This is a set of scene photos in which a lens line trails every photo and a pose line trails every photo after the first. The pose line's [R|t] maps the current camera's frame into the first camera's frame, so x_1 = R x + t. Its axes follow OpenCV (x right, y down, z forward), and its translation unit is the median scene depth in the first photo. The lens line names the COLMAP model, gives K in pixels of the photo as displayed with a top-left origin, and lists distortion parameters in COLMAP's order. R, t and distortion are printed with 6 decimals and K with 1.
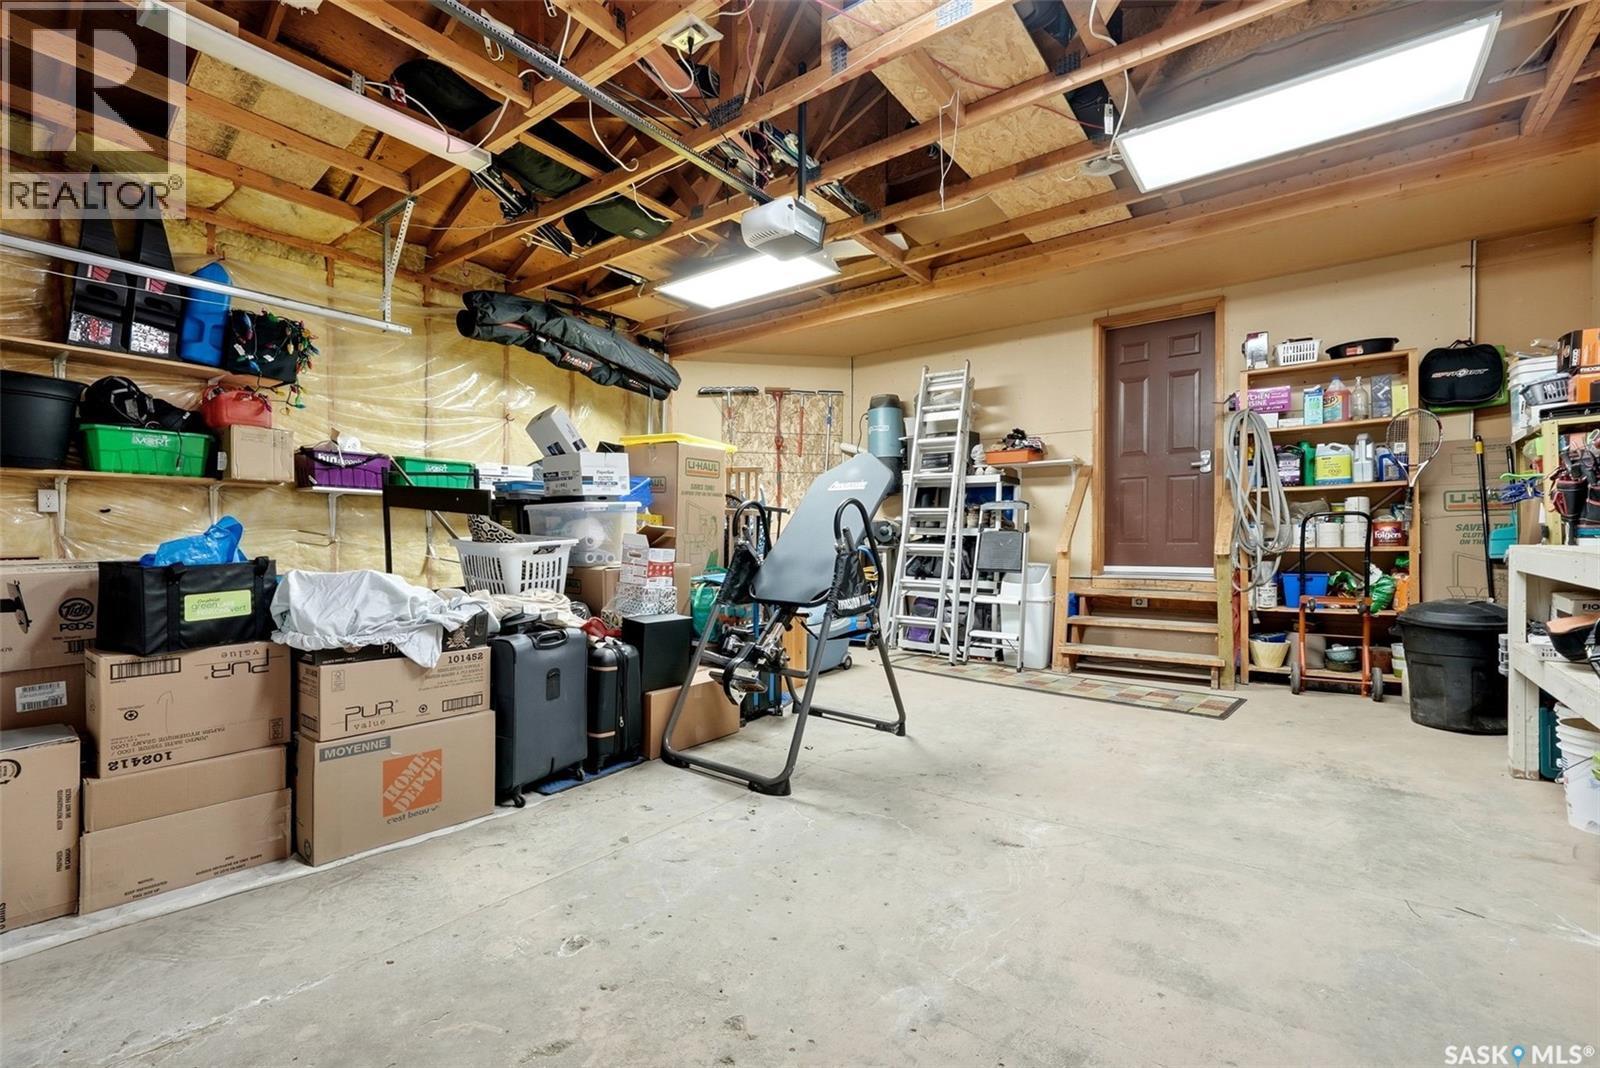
lens RADIAL K [[682.7, 0, 796.5], [0, 682.7, 540.3], [0, 0, 1]] dist [0.002789, 0.001055]
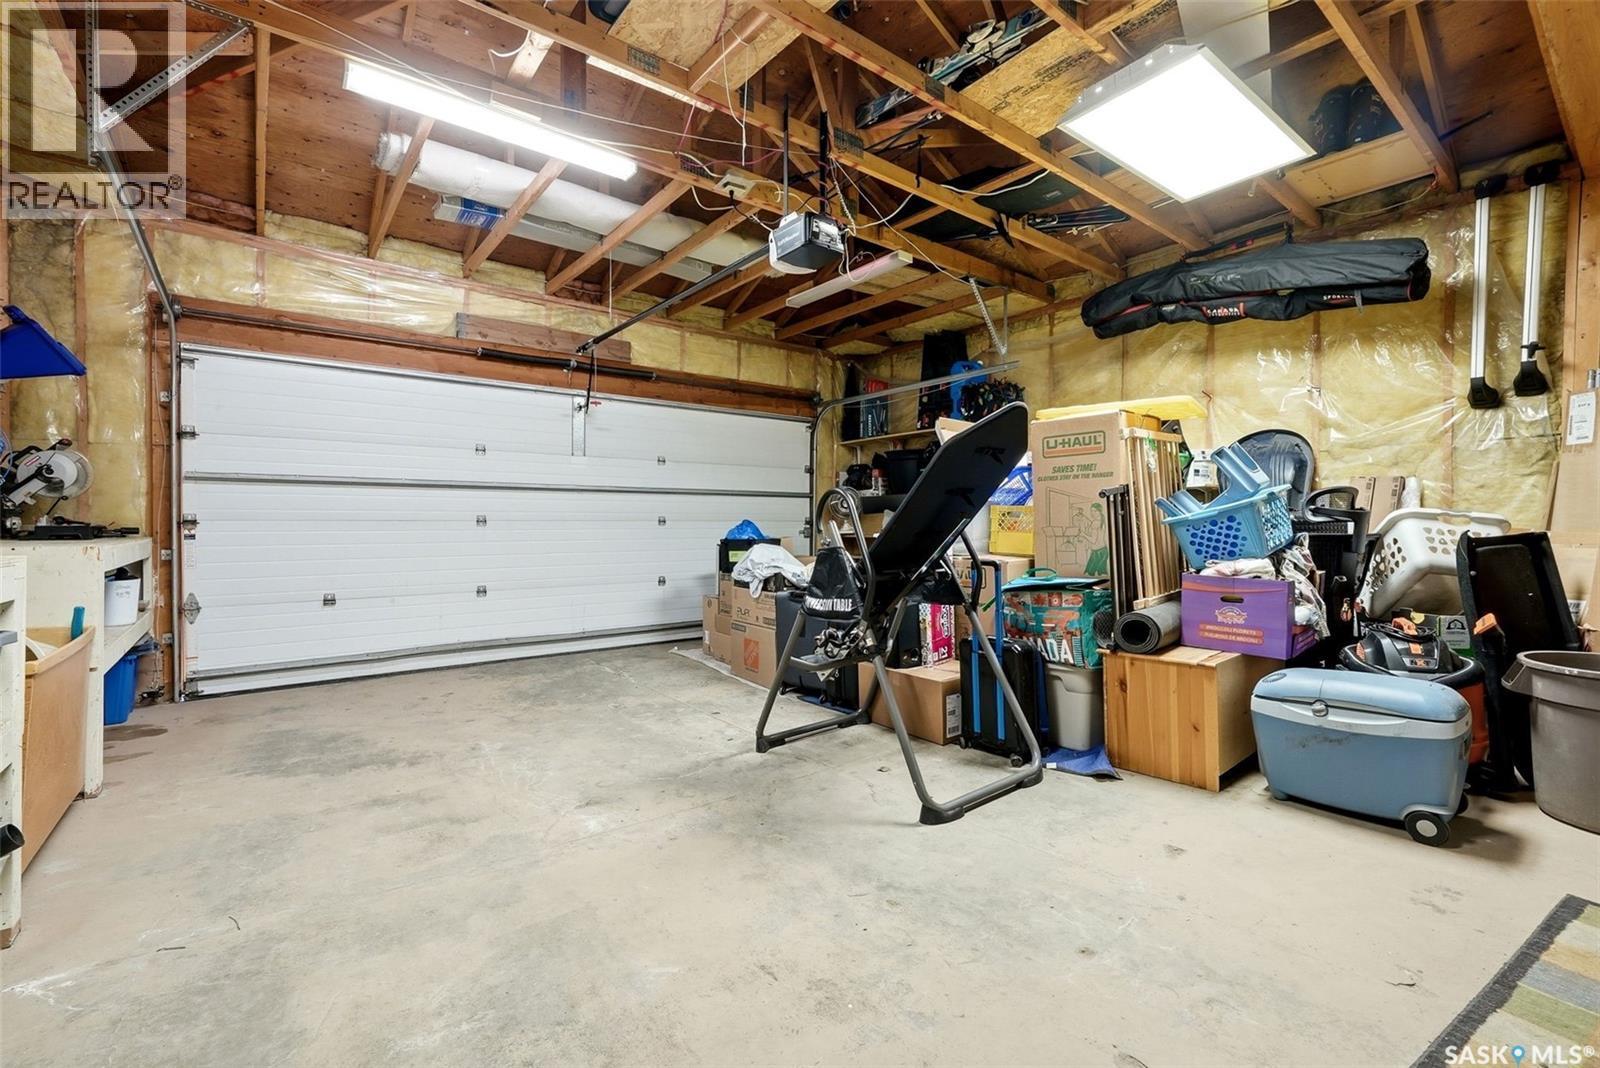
lens RADIAL K [[682.7, 0, 793.7], [0, 682.7, 519.4], [0, 0, 1]] dist [0.002789, 0.001055]
pose [[-0.251971, -0.006875, -0.967710, 1.176471], [-0.002840, 0.999976, -0.006365, -0.019581], [0.967731, 0.001144, -0.251984, 1.439163]]
